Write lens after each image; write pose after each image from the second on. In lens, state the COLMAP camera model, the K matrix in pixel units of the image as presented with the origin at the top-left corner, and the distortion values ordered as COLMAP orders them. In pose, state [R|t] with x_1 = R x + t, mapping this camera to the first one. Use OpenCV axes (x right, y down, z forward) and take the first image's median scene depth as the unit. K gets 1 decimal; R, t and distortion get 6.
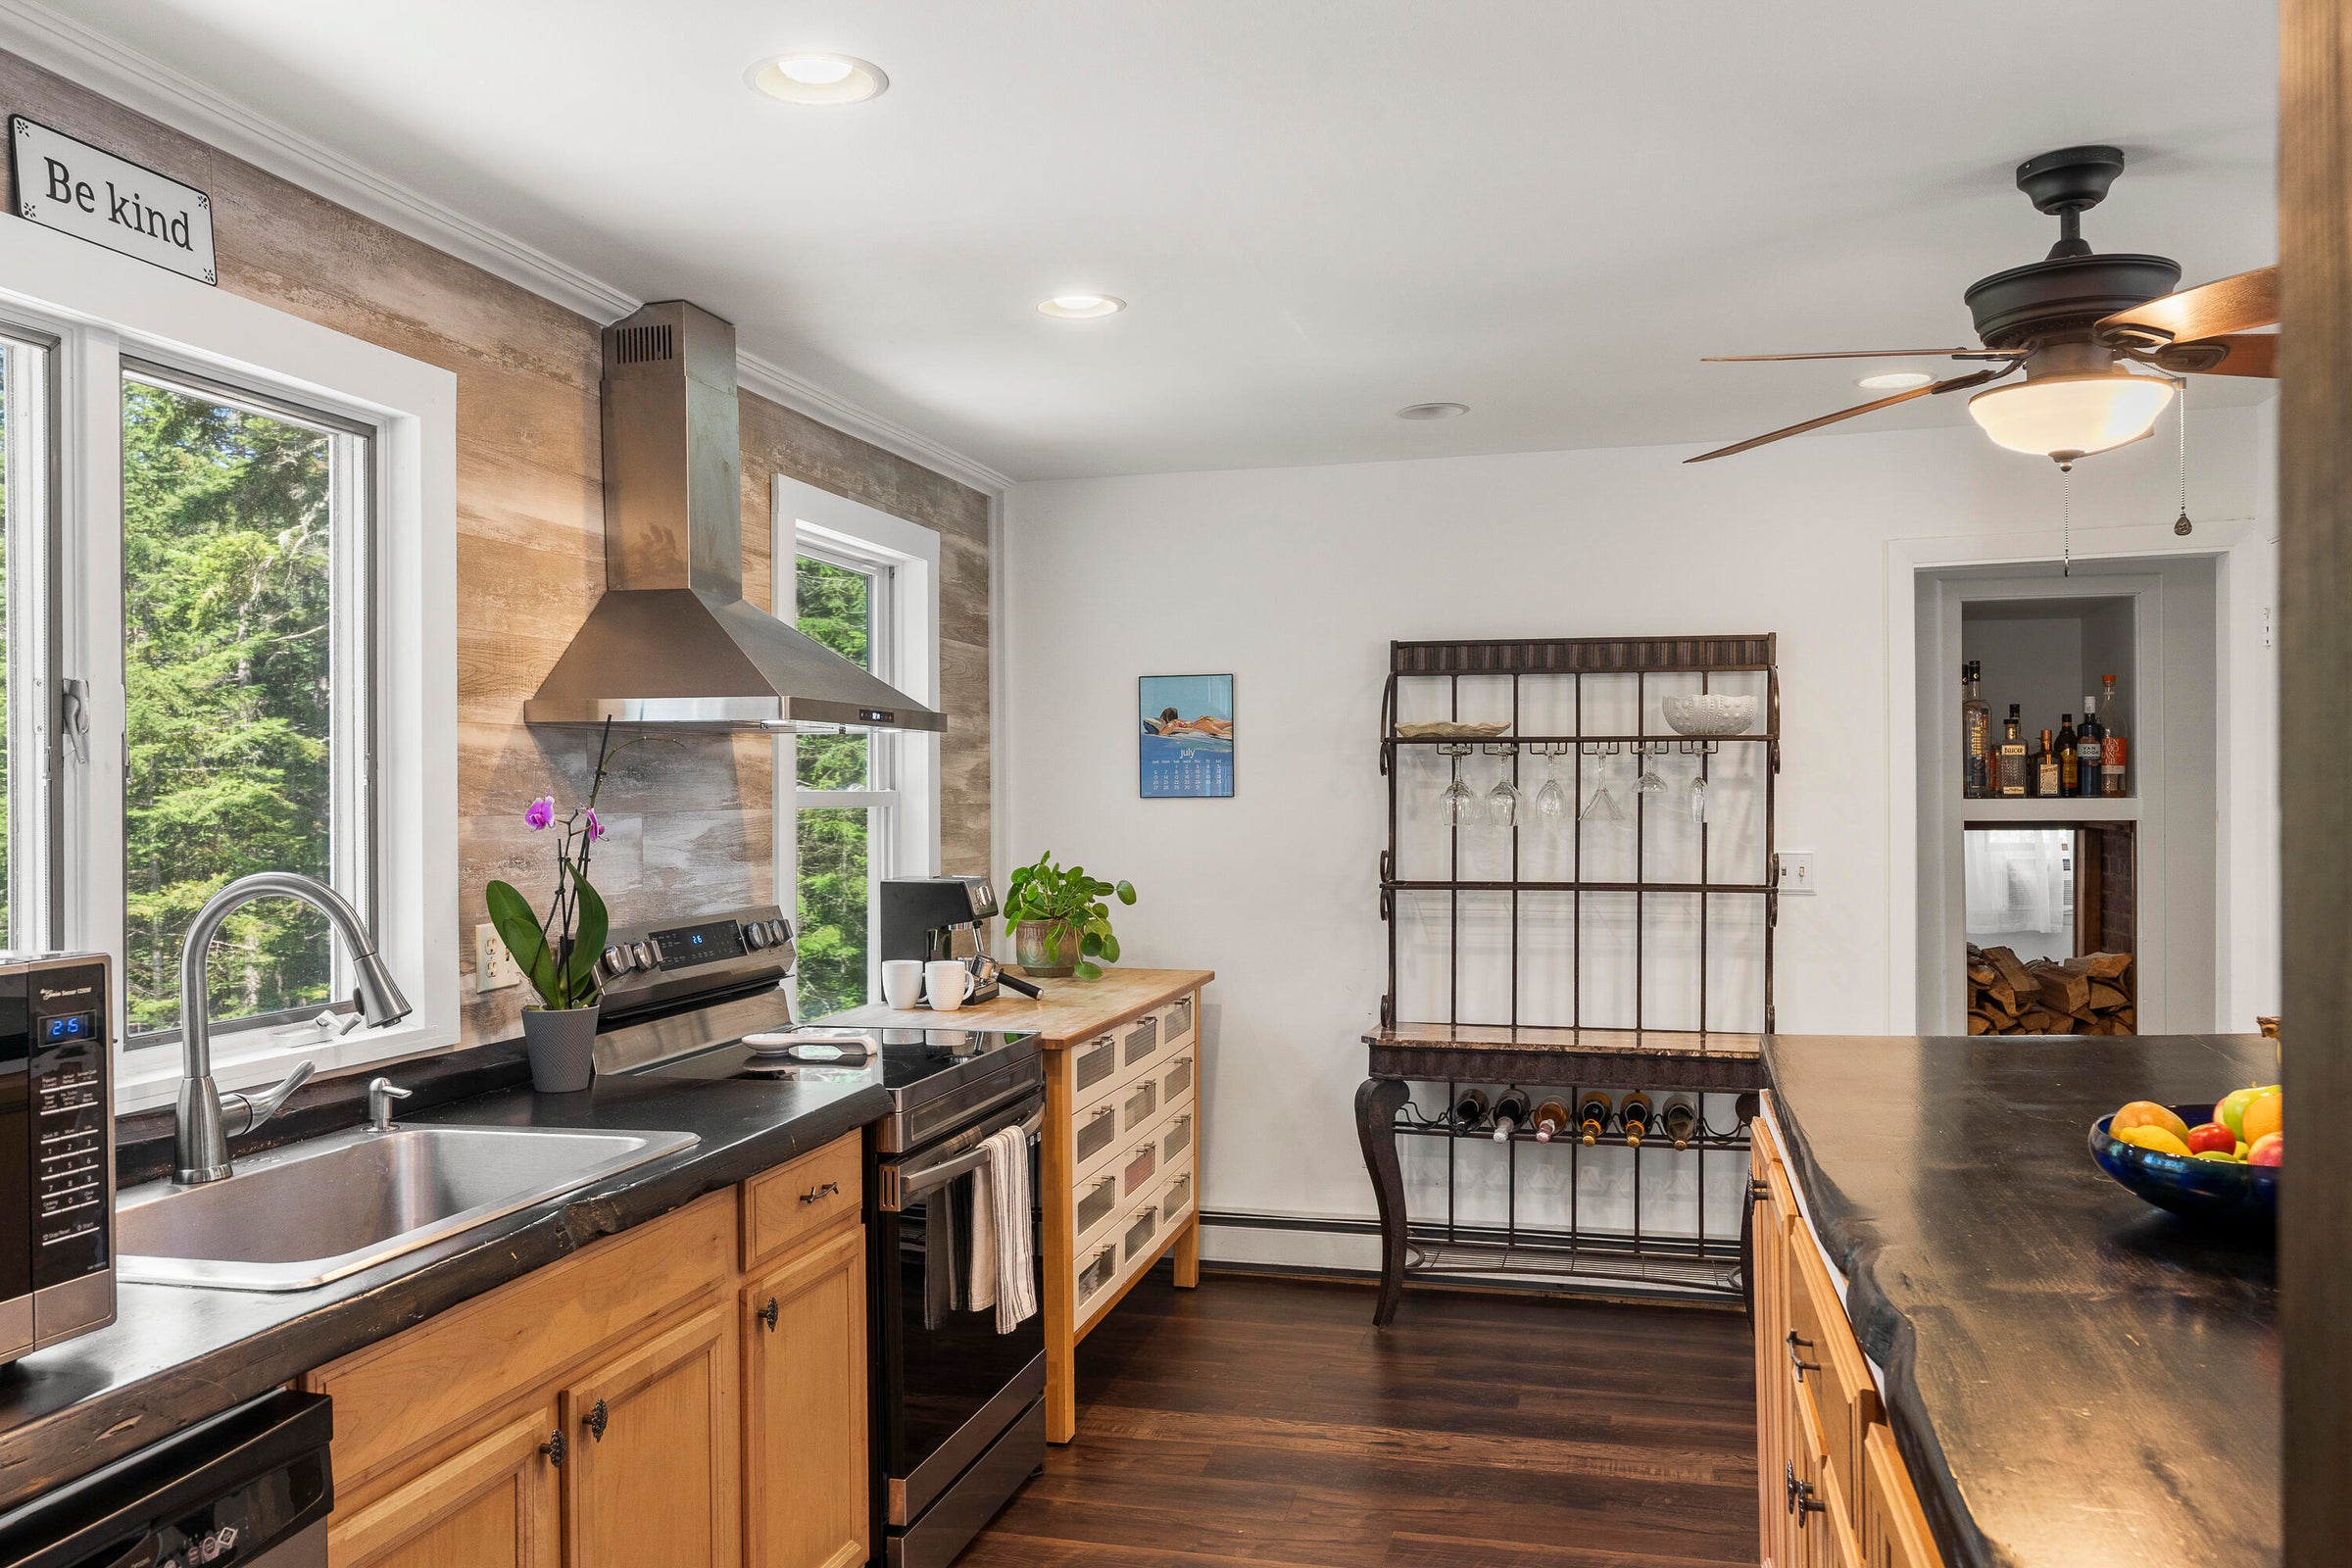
lens RADIAL K [[1849.0, 0, 1188.6], [0, 1849.0, 816.7], [0, 0, 1]] dist [0.003110, -0.006577]
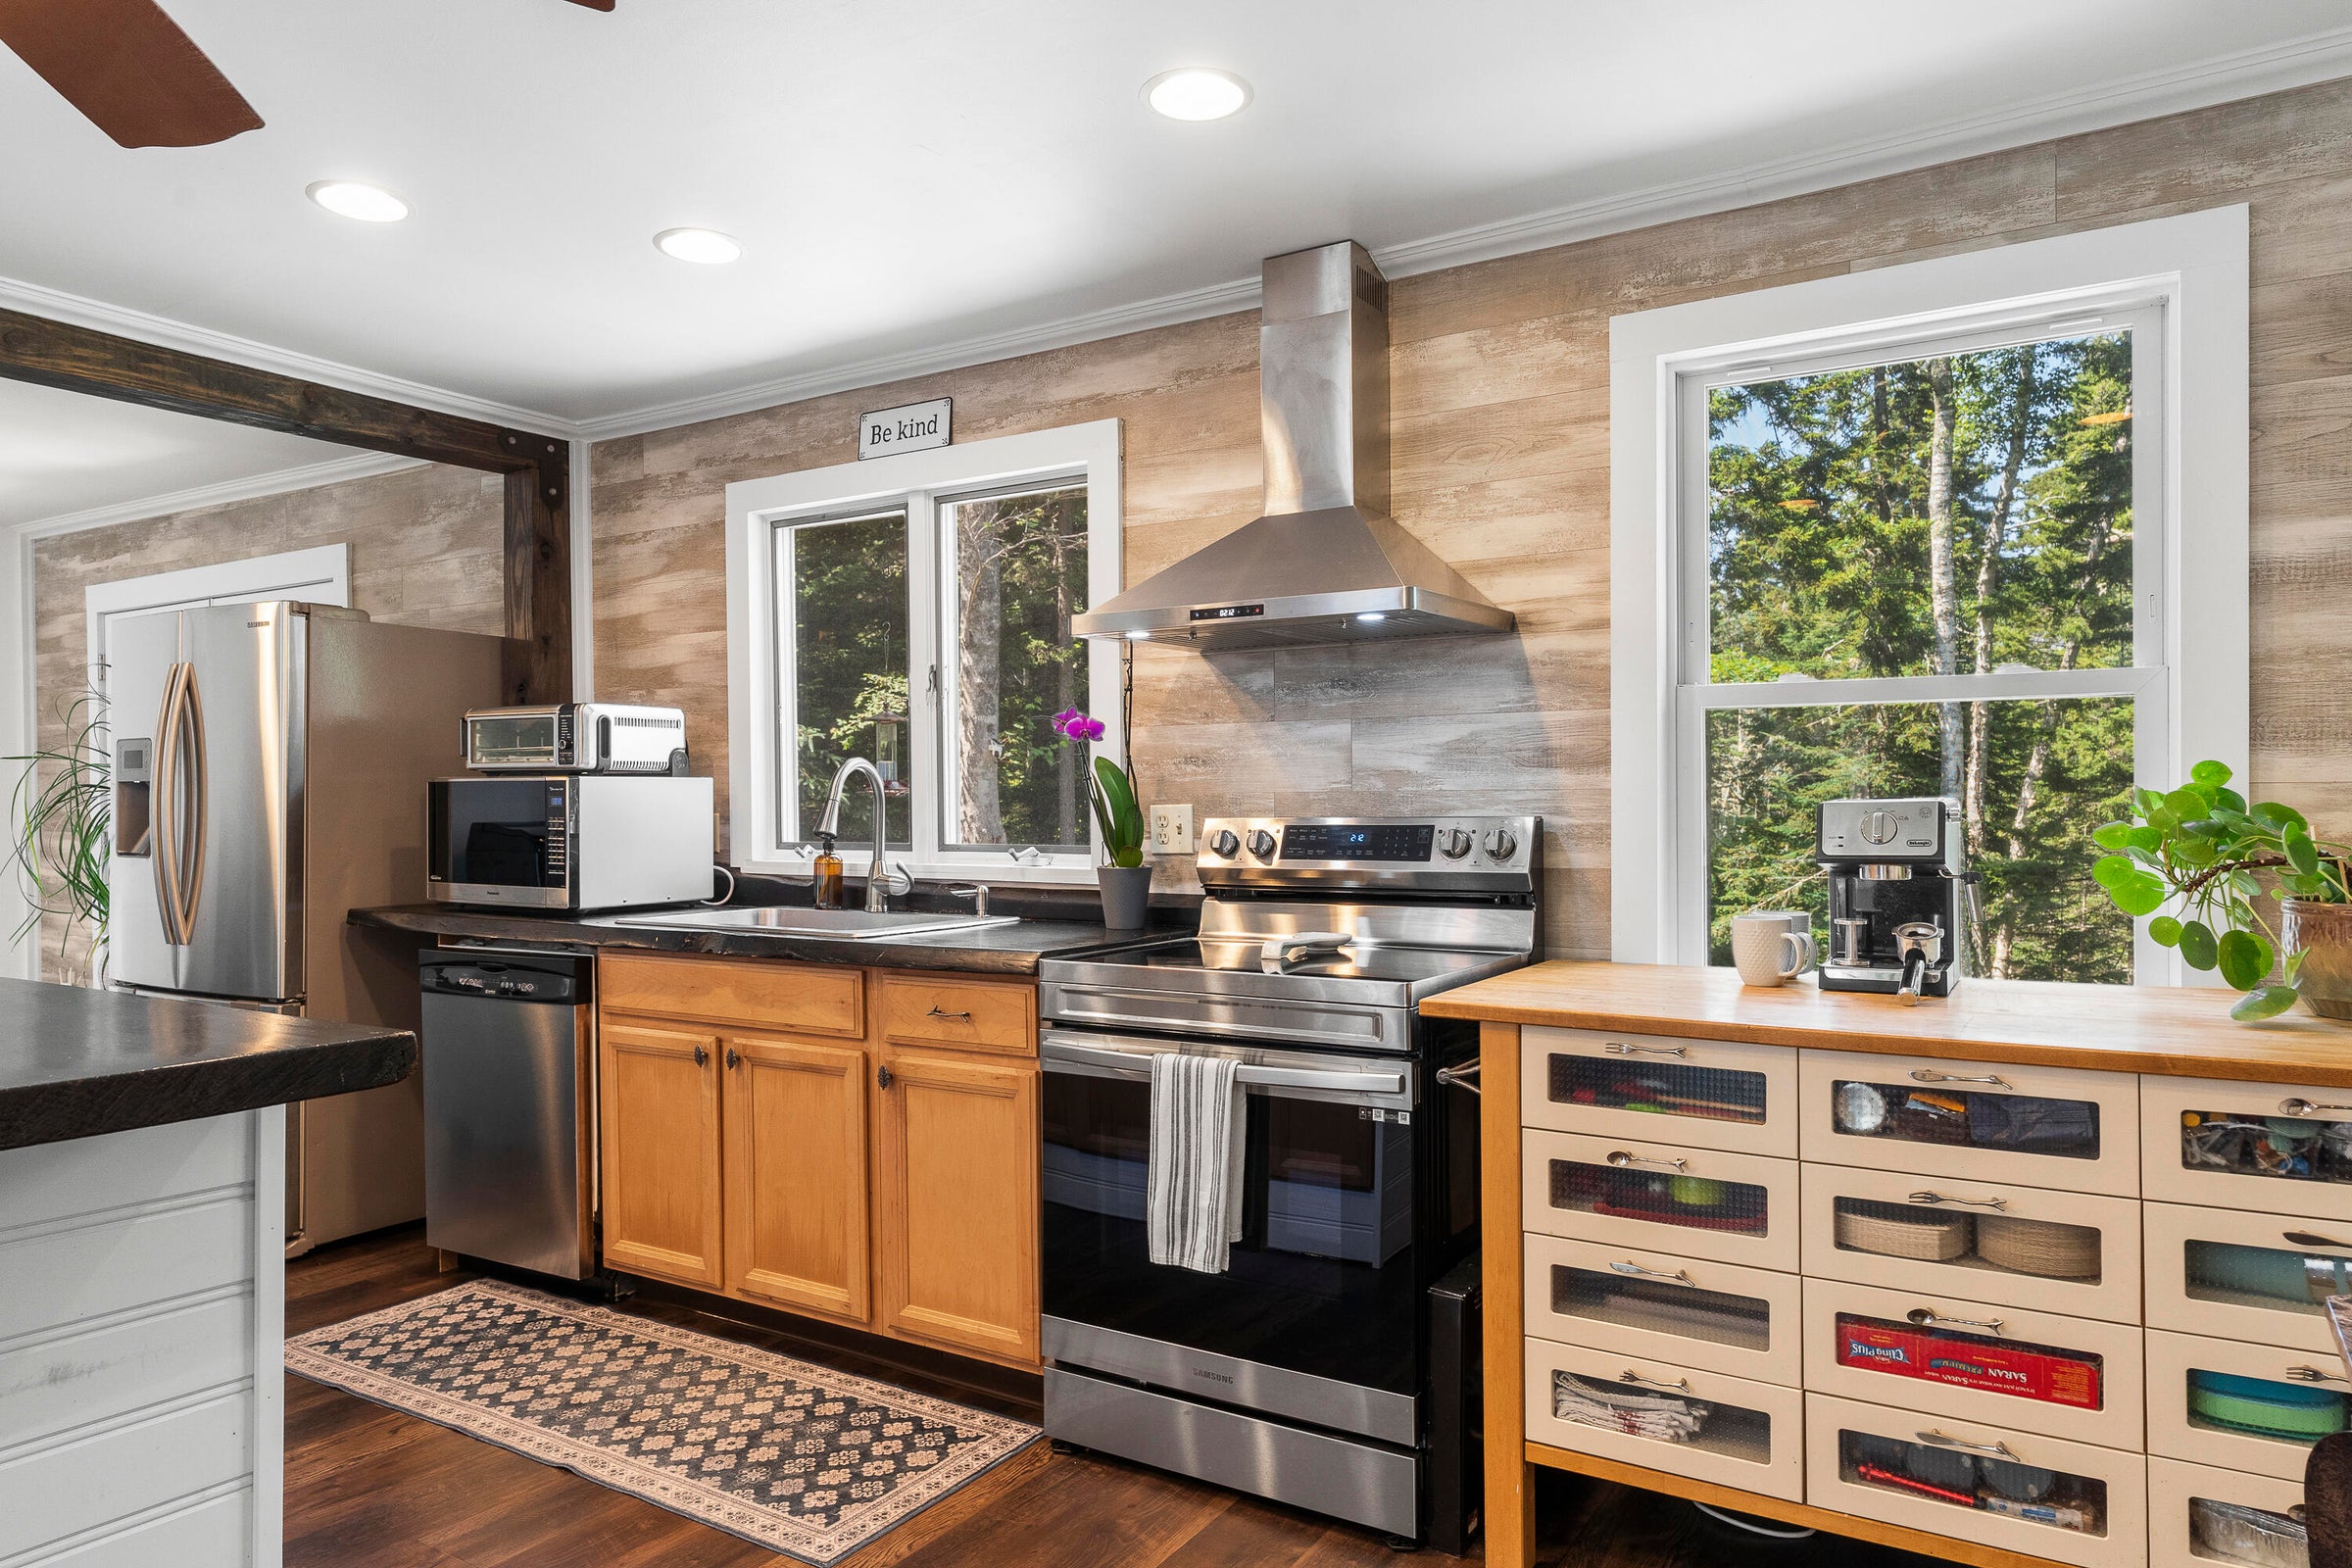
lens RADIAL K [[1499.7, 0, 1175.9], [0, 1499.7, 800.6], [0, 0, 1]] dist [-0.002821, 0.004983]
pose [[-0.324635, 0.014823, -0.945723, 0.637230], [-0.001755, 0.999866, 0.016274, 0.035038], [0.945838, 0.006943, -0.324566, 1.308609]]
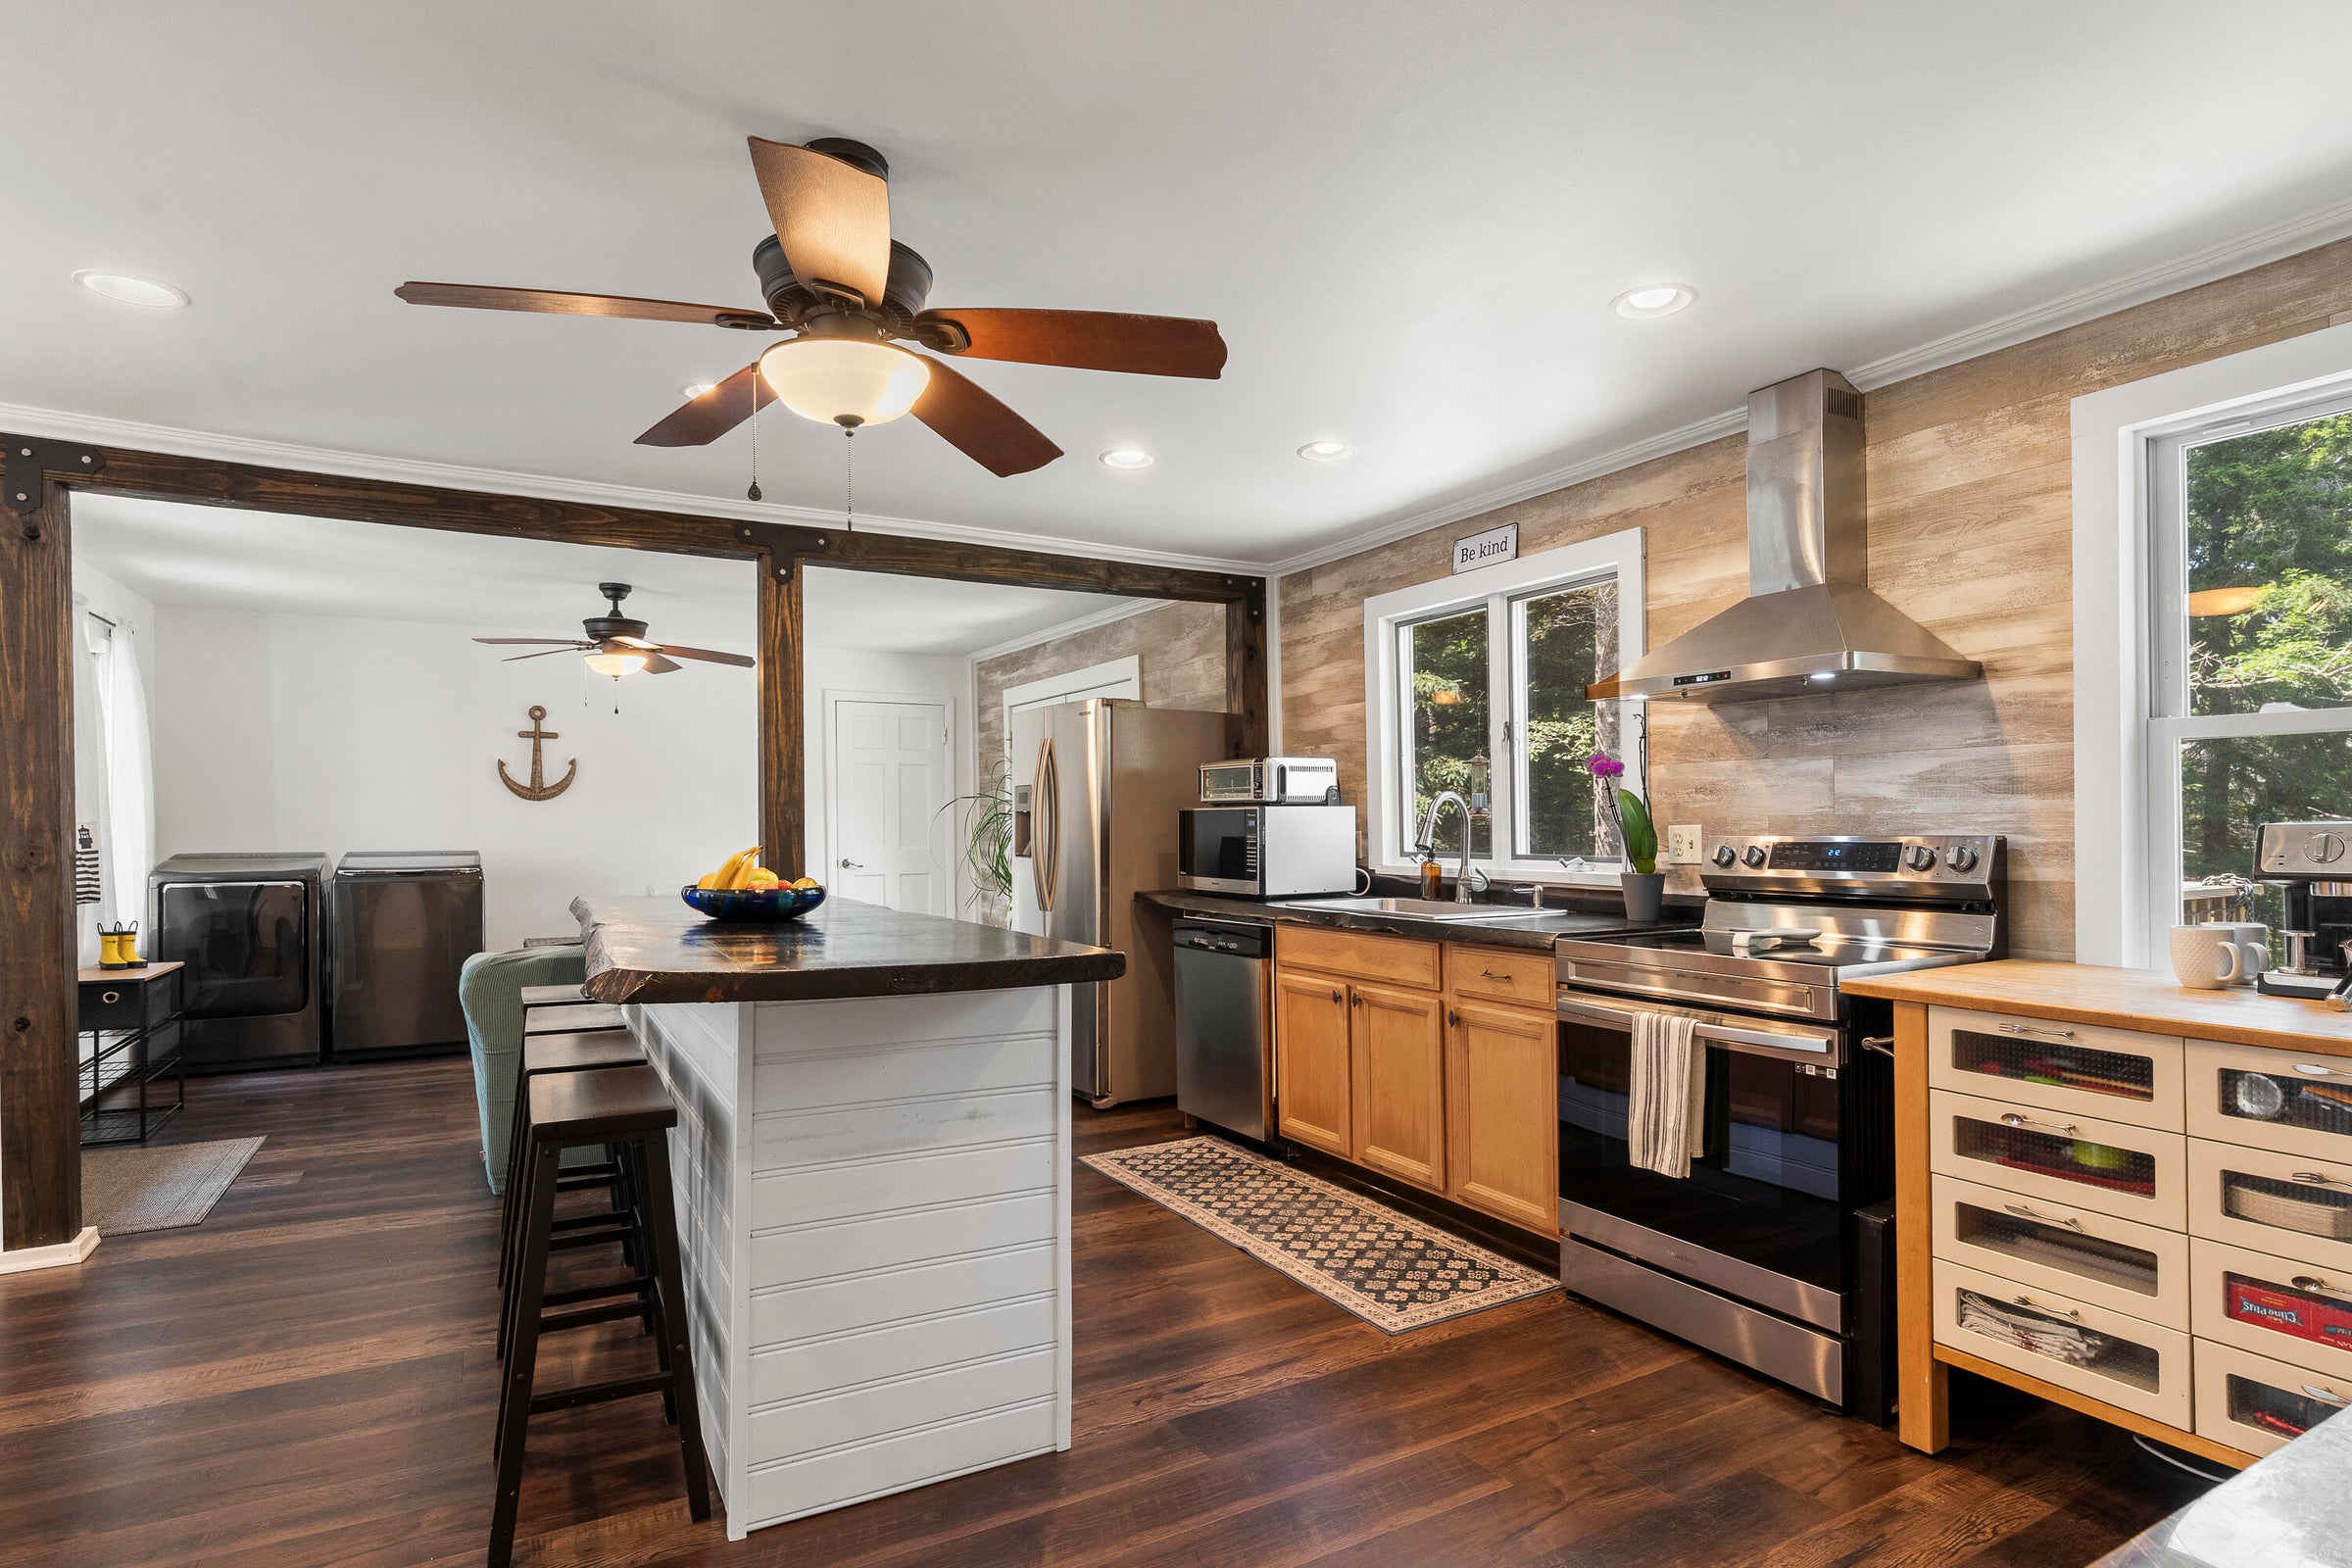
lens RADIAL K [[1215.5, 0, 1164.9], [0, 1215.5, 820.8], [0, 0, 1]] dist [-0.003591, 0.003107]
pose [[-0.740576, 0.019207, -0.671698, 0.720444], [0.010931, 0.999803, 0.016538, 0.027912], [0.671884, 0.004905, -0.740640, 1.457987]]
